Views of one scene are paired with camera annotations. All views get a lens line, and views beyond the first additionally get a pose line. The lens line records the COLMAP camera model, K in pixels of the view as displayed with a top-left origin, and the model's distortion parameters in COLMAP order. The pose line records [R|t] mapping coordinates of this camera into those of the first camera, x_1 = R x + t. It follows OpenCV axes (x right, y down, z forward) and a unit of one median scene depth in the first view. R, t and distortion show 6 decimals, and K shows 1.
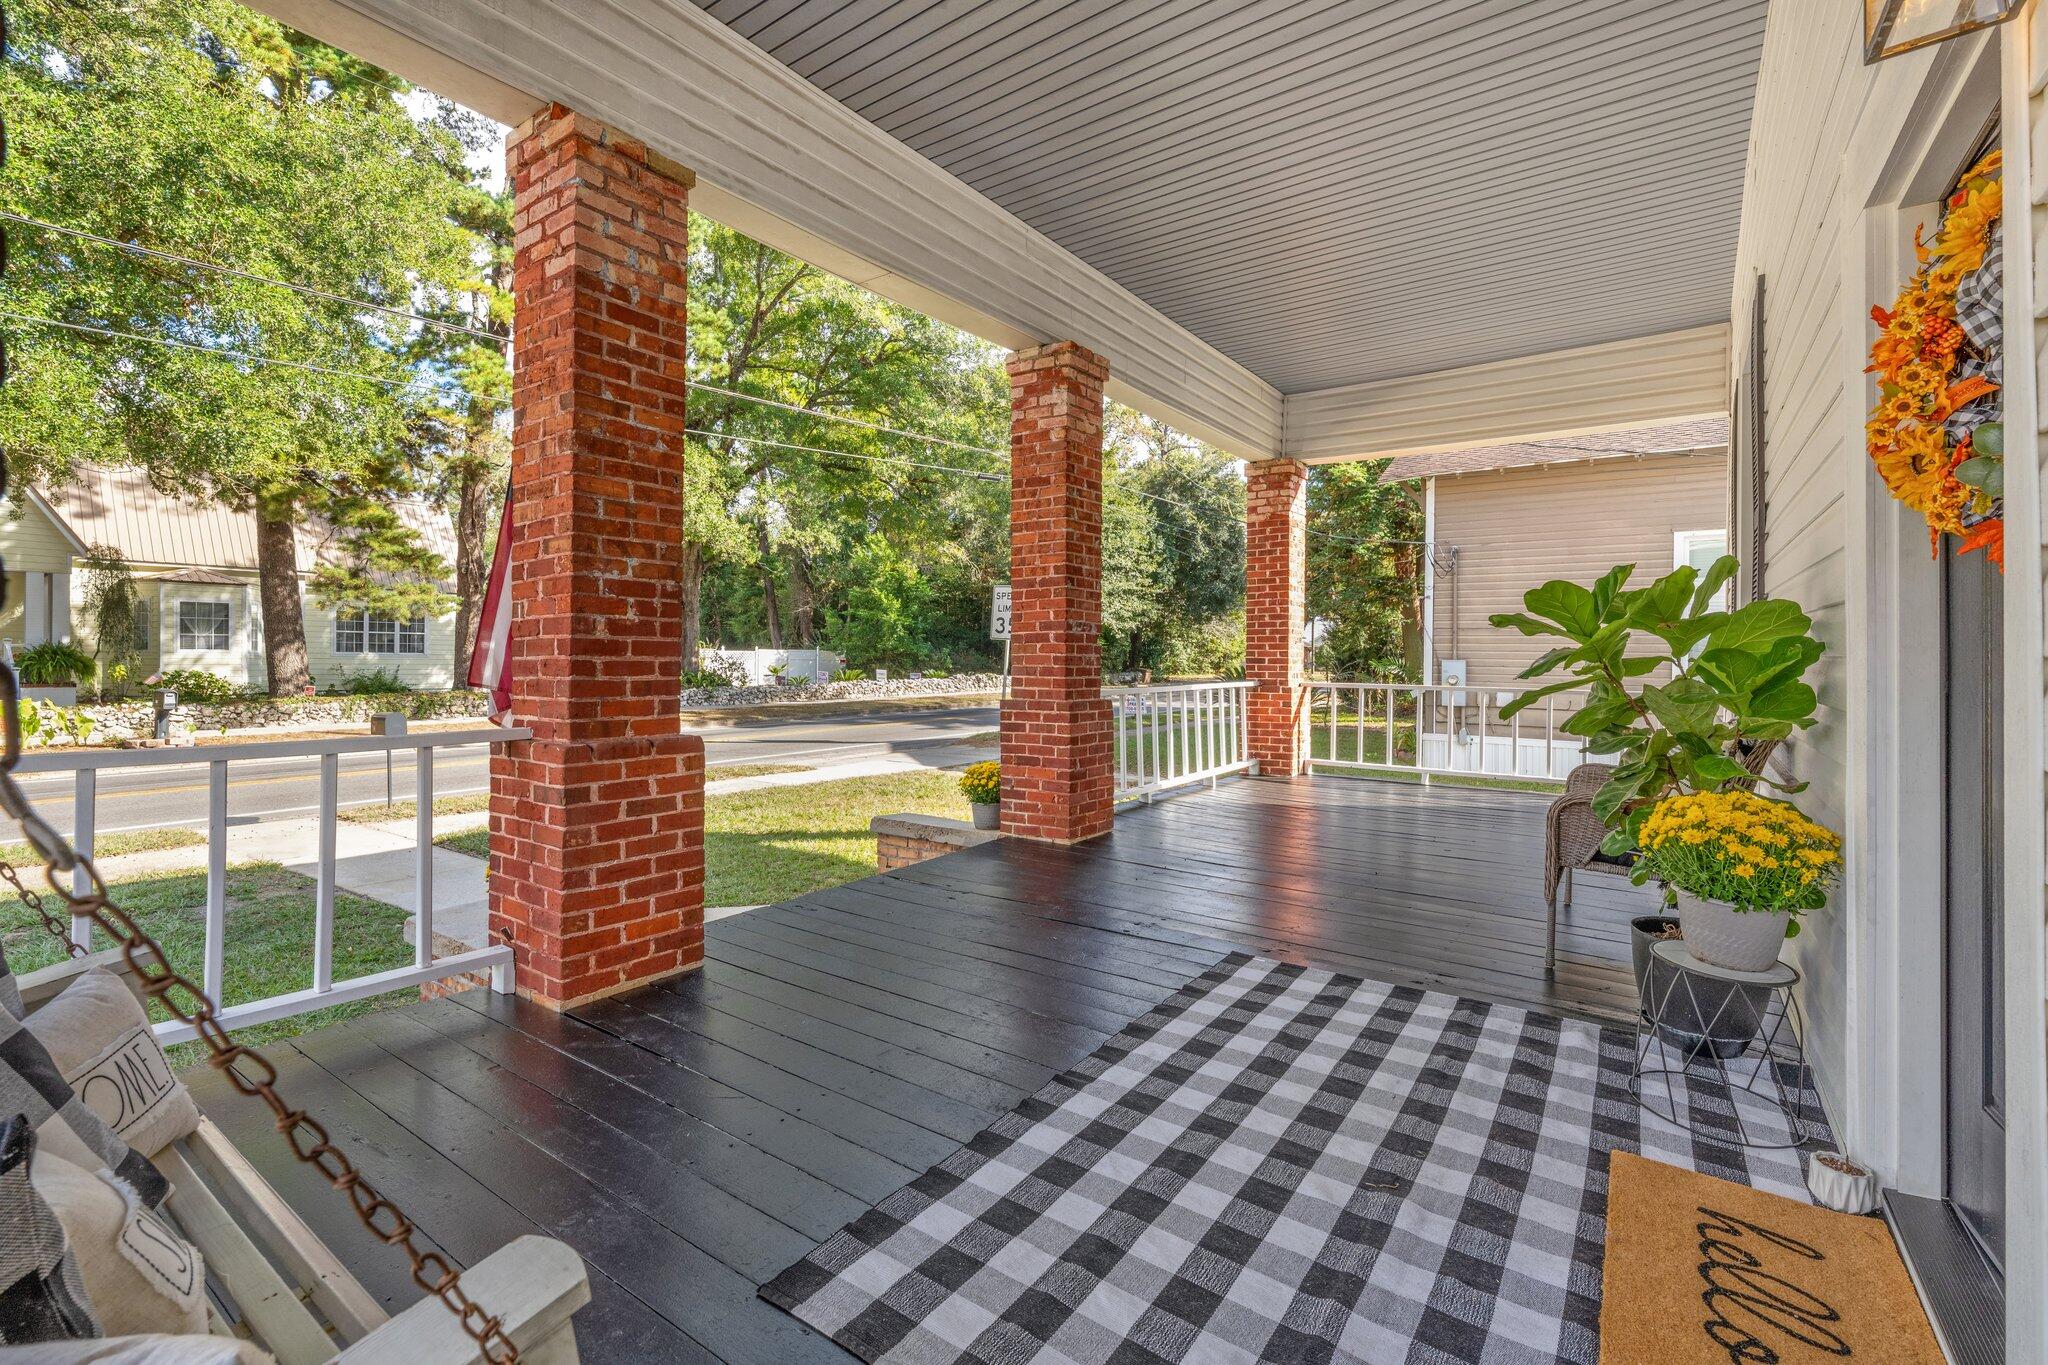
lens RADIAL K [[898.2, 0, 1028.2], [0, 898.2, 656.5], [0, 0, 1]] dist [0.000135, -0.000056]
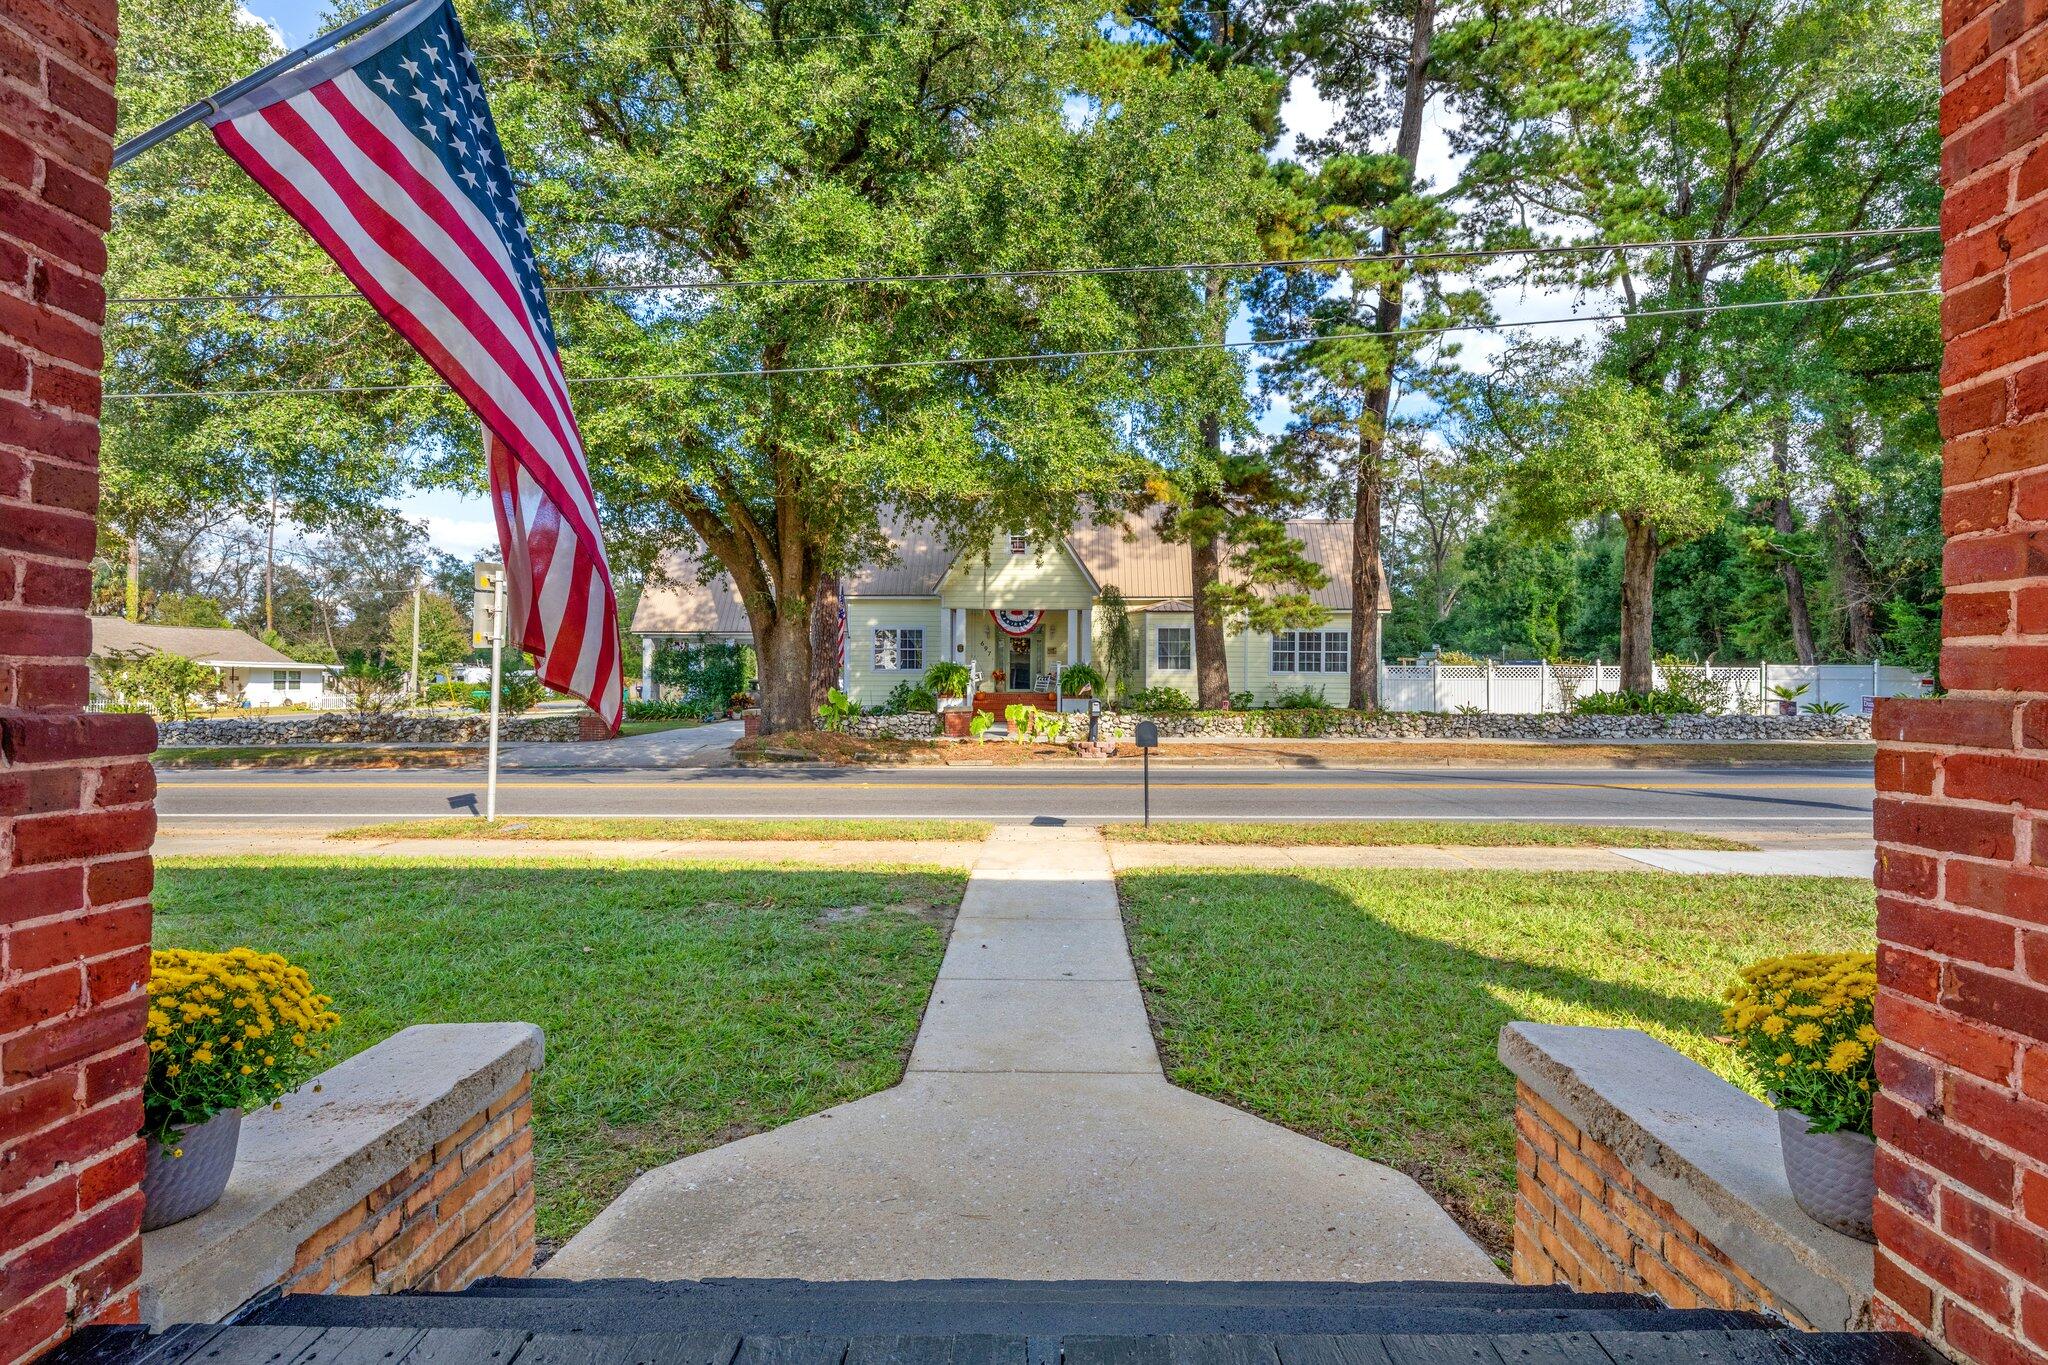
lens RADIAL K [[968.6, 0, 1024.0], [0, 968.6, 682.5], [0, 0, 1]] dist [0.013580, -0.013176]
pose [[0.563591, -0.000688, -0.826054, 0.008852], [0.001720, 0.999998, 0.000341, 0.008201], [0.826052, -0.001614, 0.563591, 0.127290]]
